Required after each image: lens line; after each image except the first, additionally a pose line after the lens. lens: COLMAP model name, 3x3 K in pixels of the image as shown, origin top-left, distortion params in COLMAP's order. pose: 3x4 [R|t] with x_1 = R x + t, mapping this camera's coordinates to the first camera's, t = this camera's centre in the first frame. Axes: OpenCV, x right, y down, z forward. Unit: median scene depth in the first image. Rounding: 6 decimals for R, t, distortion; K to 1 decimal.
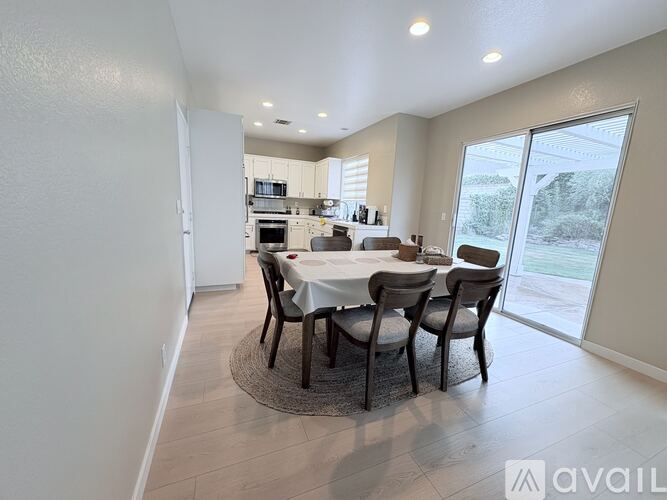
lens RADIAL K [[267.0, 0, 333.5], [0, 267.0, 250.0], [0, 0, 1]] dist [-0.000772, 0.000037]
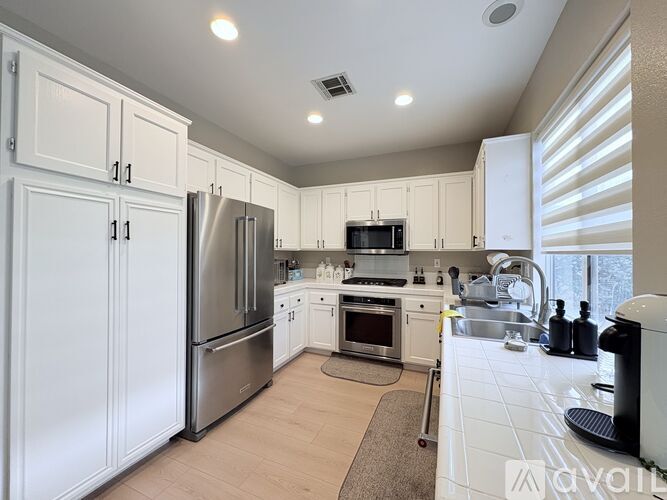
lens RADIAL K [[267.0, 0, 333.5], [0, 267.0, 250.0], [0, 0, 1]] dist [-0.000772, 0.000037]
pose [[0.696125, -0.057298, -0.715630, 0.087098], [-0.089782, 0.982036, -0.165963, -0.106605], [0.712284, 0.179782, 0.678476, 0.577212]]
